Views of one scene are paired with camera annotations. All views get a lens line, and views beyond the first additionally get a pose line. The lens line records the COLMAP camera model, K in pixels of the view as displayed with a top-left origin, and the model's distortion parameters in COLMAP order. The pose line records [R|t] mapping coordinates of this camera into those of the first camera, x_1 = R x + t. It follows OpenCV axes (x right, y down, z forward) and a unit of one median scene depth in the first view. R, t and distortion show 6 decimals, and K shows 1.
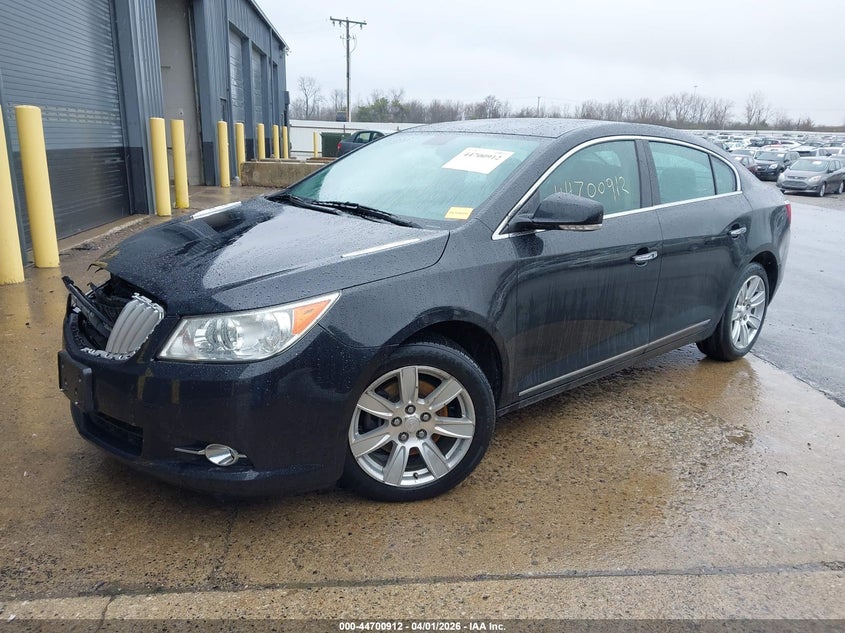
lens RADIAL K [[651.3, 0, 422.5], [0, 651.3, 316.5], [0, 0, 1]] dist [-0.002156, -0.001761]
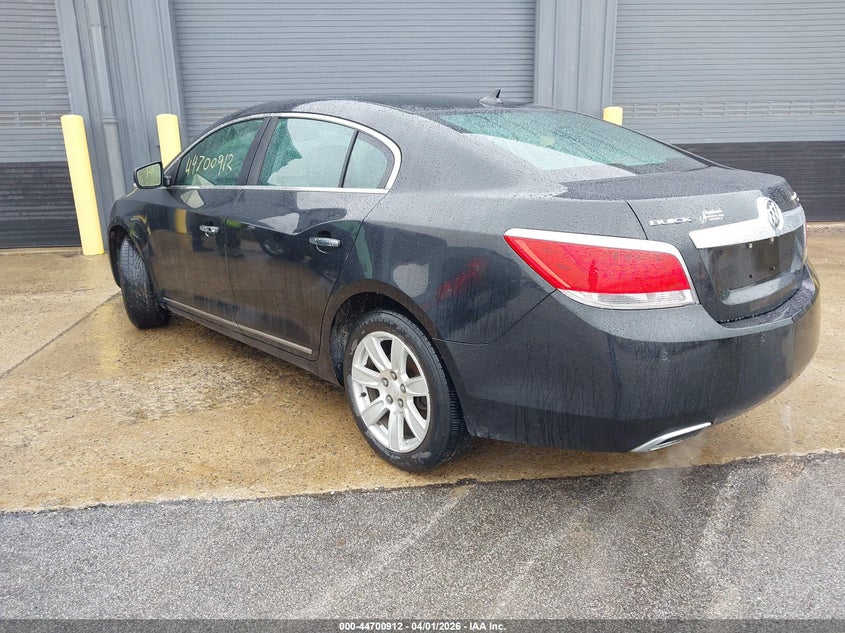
lens RADIAL K [[651.3, 0, 422.5], [0, 651.3, 316.5], [0, 0, 1]] dist [-0.002156, -0.001761]
pose [[0.017110, 0.241293, -0.970301, 1.381844], [-0.242745, 0.942412, 0.230077, -0.281878], [0.969939, 0.231599, 0.074697, 1.255050]]
